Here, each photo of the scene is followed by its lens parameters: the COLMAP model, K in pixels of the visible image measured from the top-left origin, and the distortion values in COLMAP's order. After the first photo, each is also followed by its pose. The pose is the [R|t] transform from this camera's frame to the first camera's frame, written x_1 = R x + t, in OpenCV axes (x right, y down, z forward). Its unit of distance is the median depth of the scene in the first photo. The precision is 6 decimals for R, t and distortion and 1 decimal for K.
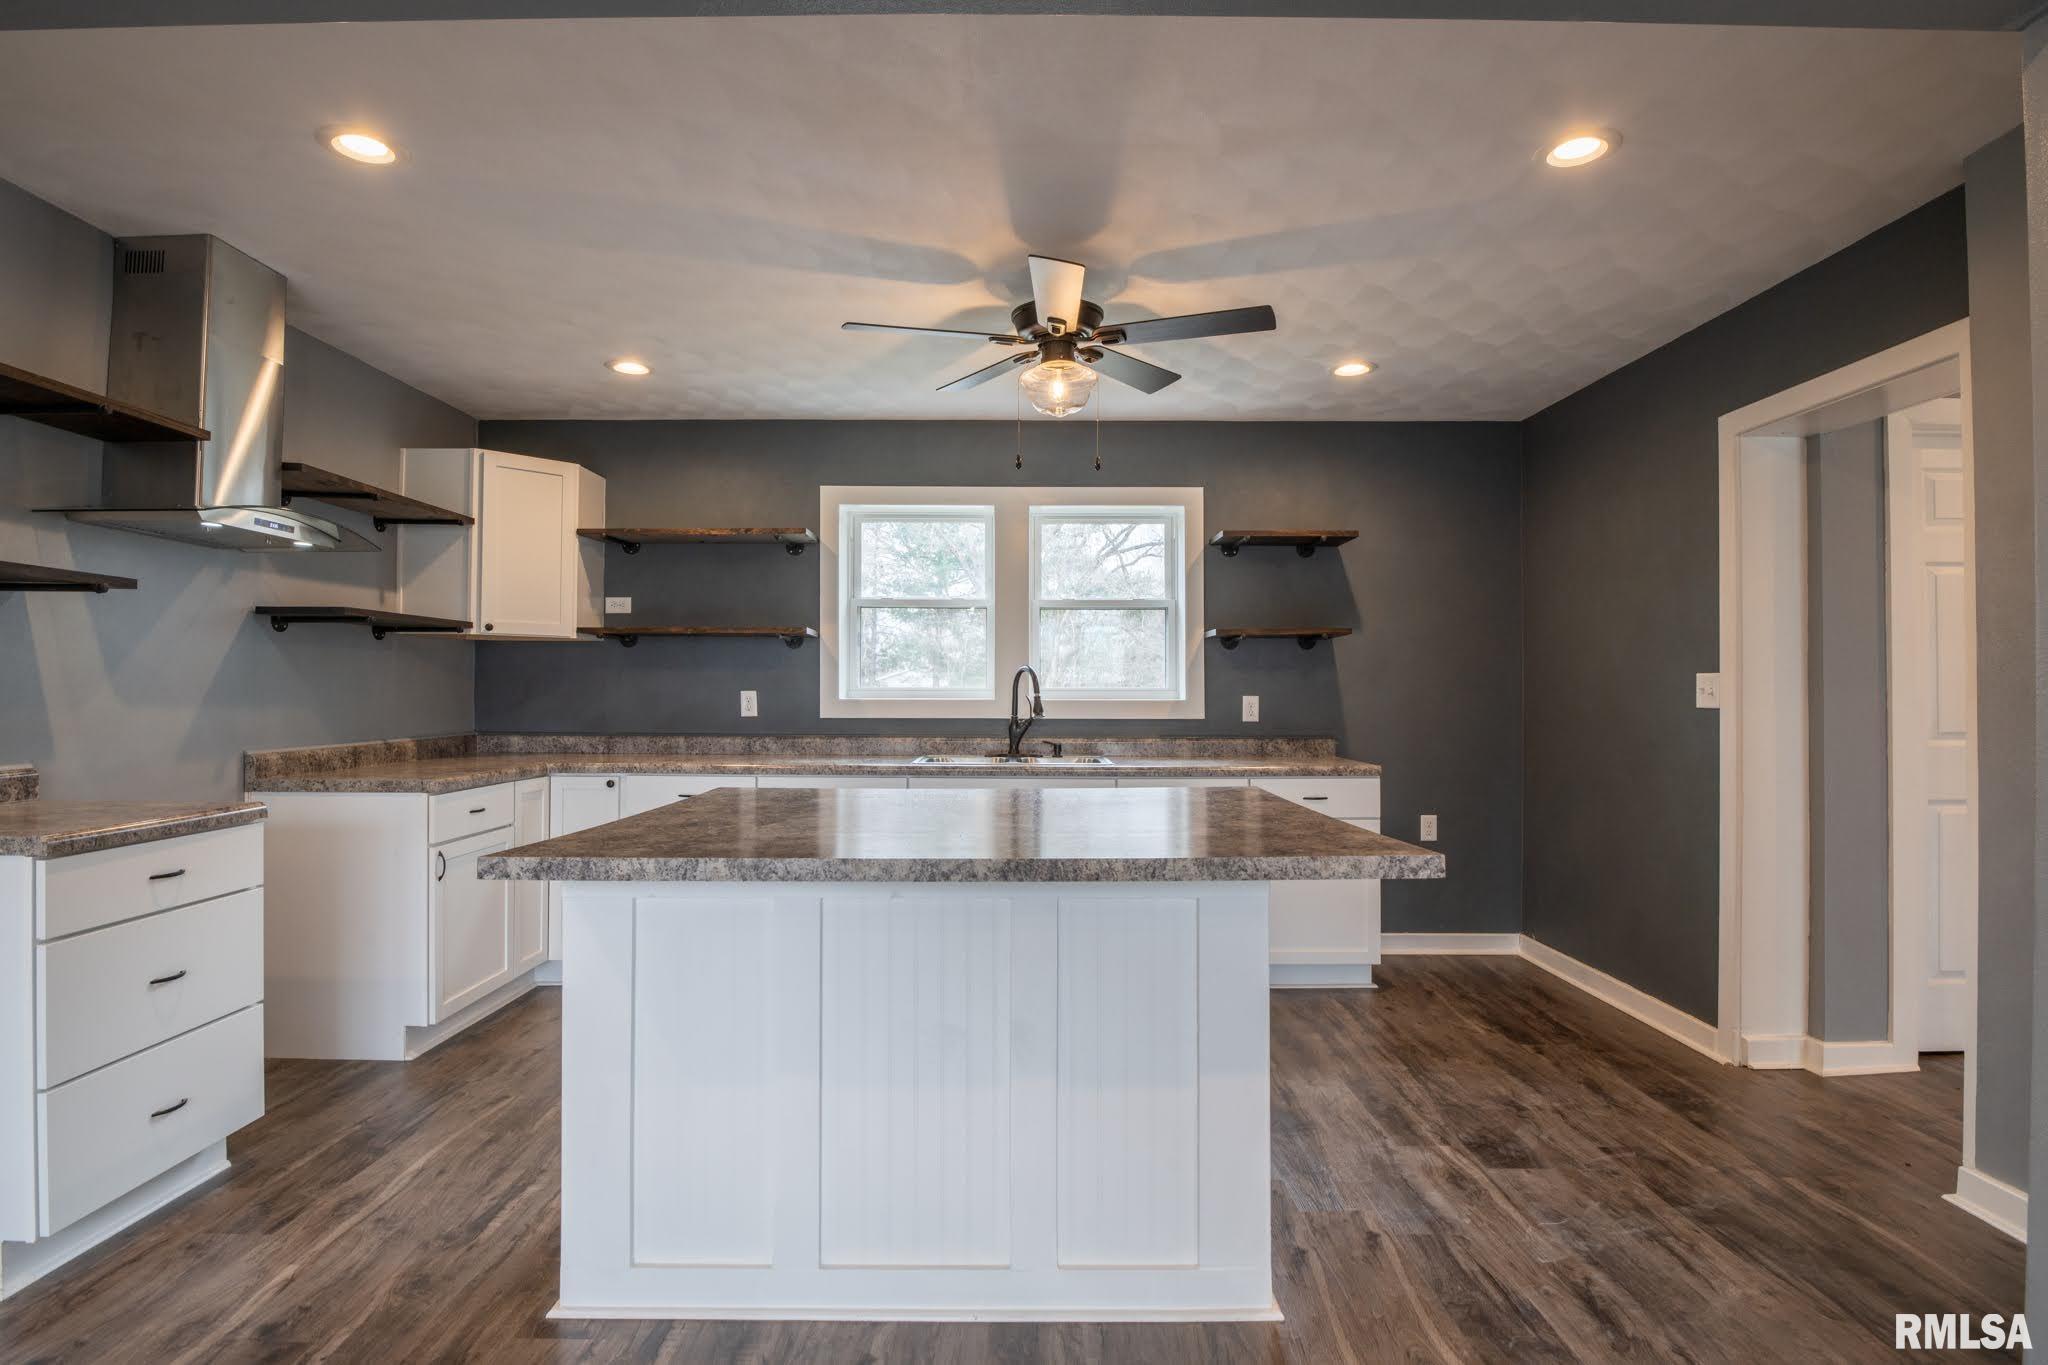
lens RADIAL K [[1030.2, 0, 1019.7], [0, 1030.2, 676.4], [0, 0, 1]] dist [-0.020866, -0.006300]
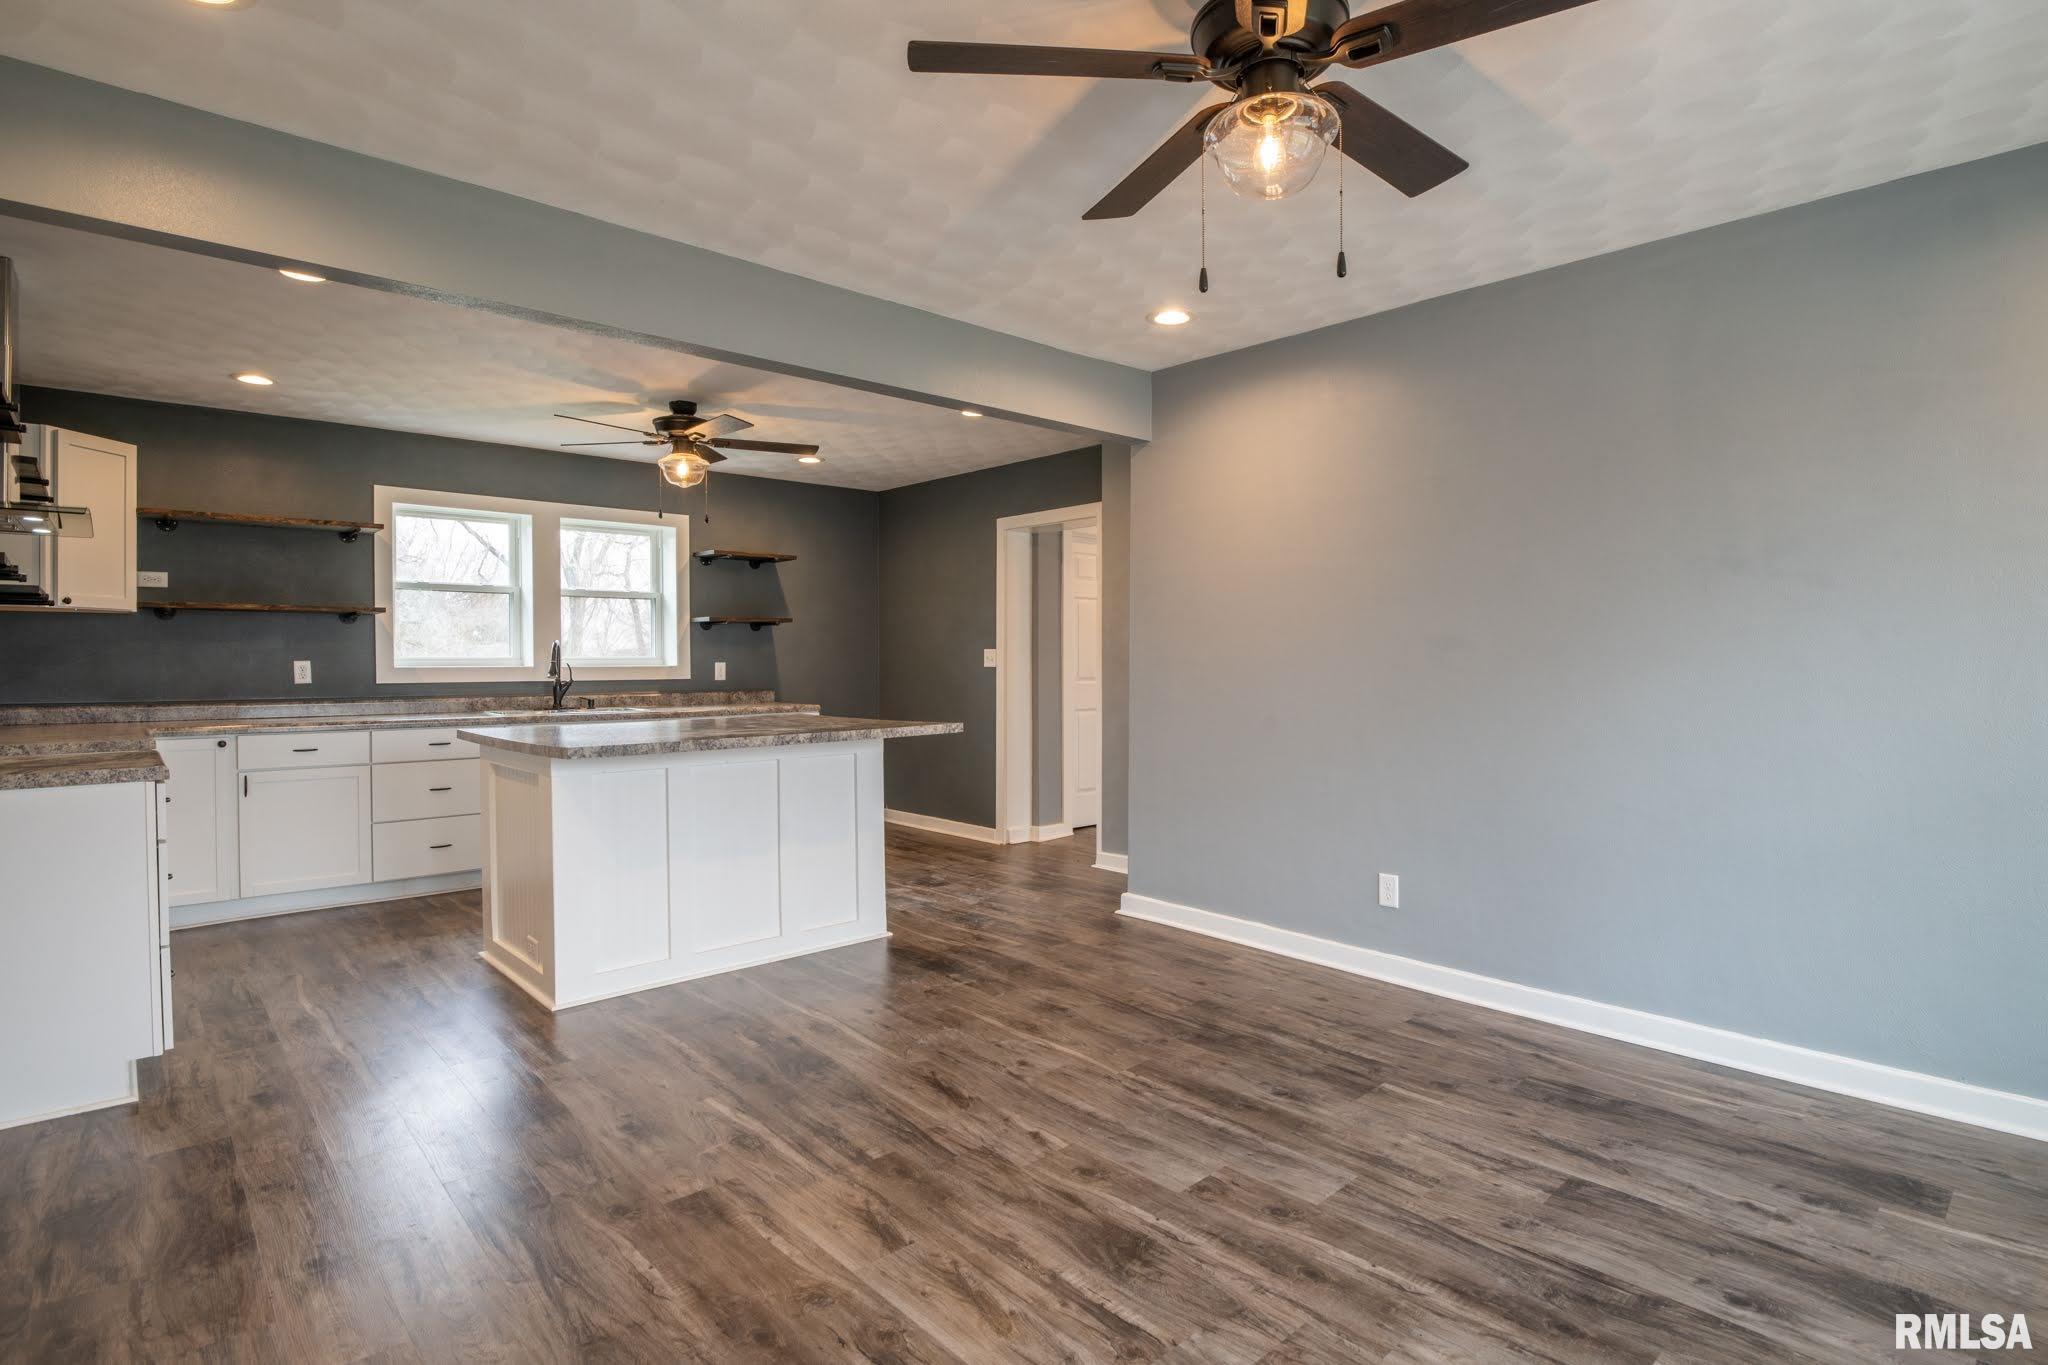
lens RADIAL K [[1016.2, 0, 1038.8], [0, 1016.2, 675.6], [0, 0, 1]] dist [-0.021796, -0.006567]
pose [[0.732220, -0.014831, 0.680906, -0.486811], [-0.006229, 0.999575, 0.028470, -0.007034], [-0.681039, -0.025088, 0.731817, -0.408597]]
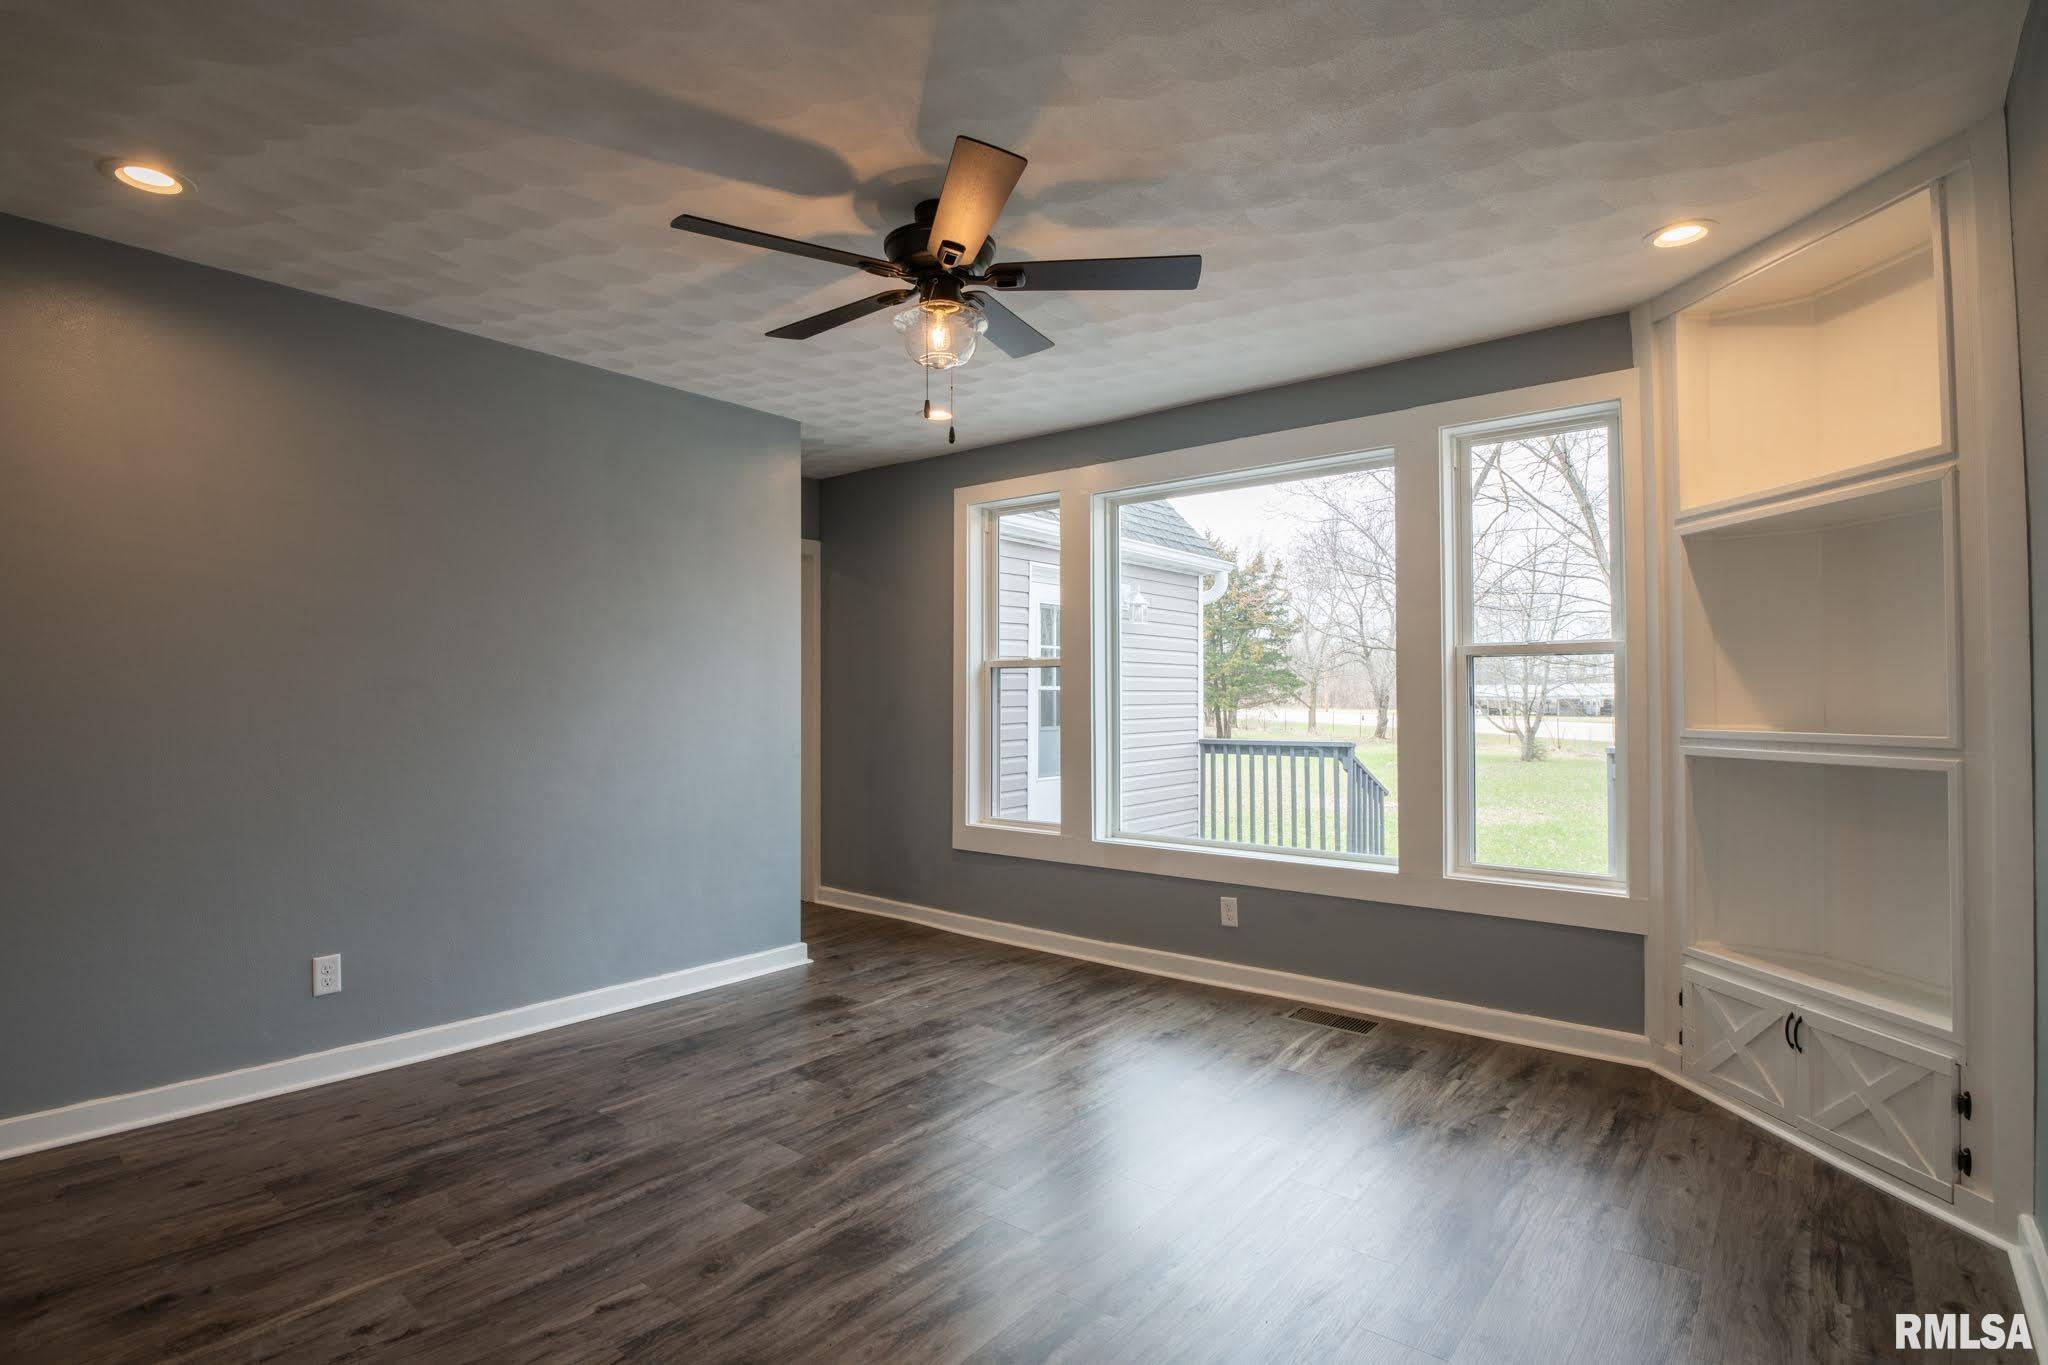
lens RADIAL K [[1004.6, 0, 1027.9], [0, 1004.6, 676.8], [0, 0, 1]] dist [-0.020765, -0.007647]
pose [[-0.778935, 0.010792, 0.627012, -0.531439], [-0.009009, 0.999556, -0.028396, -0.000510], [-0.627040, -0.027768, -0.778492, 0.296766]]
